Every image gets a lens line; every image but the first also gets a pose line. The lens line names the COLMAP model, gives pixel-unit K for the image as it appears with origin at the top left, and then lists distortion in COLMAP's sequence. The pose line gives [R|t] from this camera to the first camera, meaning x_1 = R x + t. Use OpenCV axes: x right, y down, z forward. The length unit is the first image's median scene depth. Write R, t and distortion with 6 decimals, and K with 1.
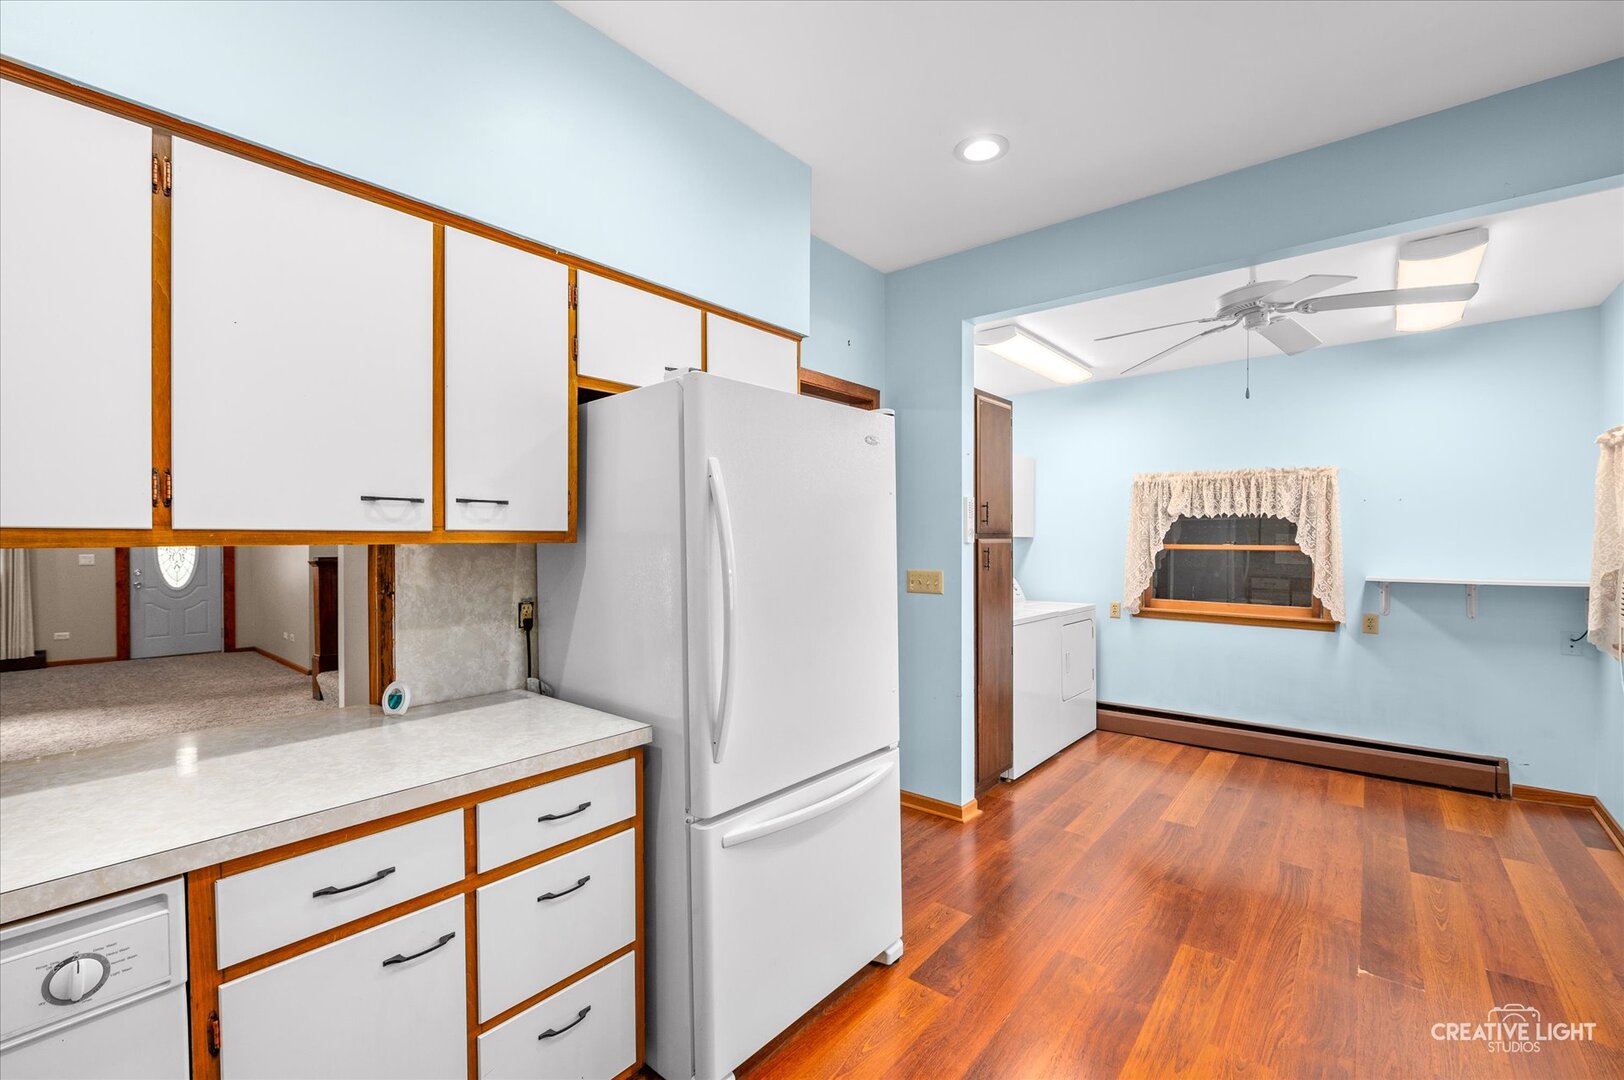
lens RADIAL K [[666.7, 0, 805.2], [0, 666.7, 544.5], [0, 0, 1]] dist [0.000025, -0.000134]
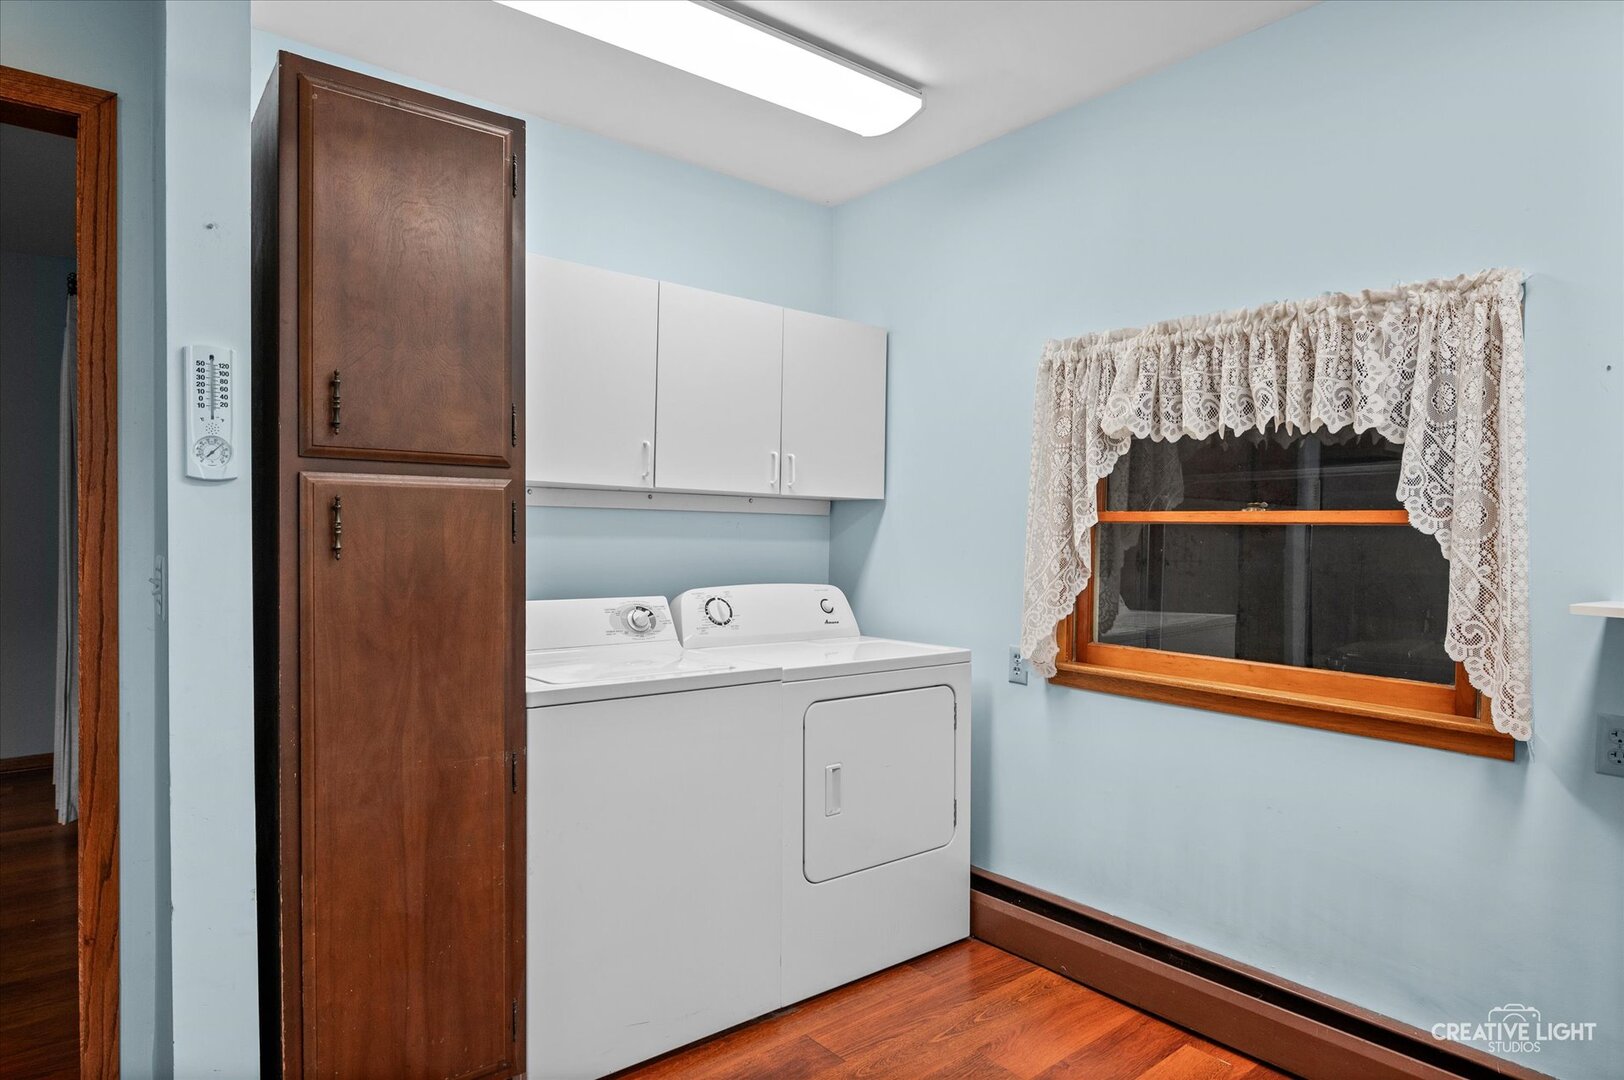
lens RADIAL K [[893.2, 0, 815.0], [0, 893.2, 547.2], [0, 0, 1]] dist [-0.005706, 0.001536]
pose [[0.982669, 0.011647, -0.185004, 0.510253], [-0.009510, 0.999878, 0.012431, 0.018398], [0.185126, -0.010456, 0.982659, 0.473318]]
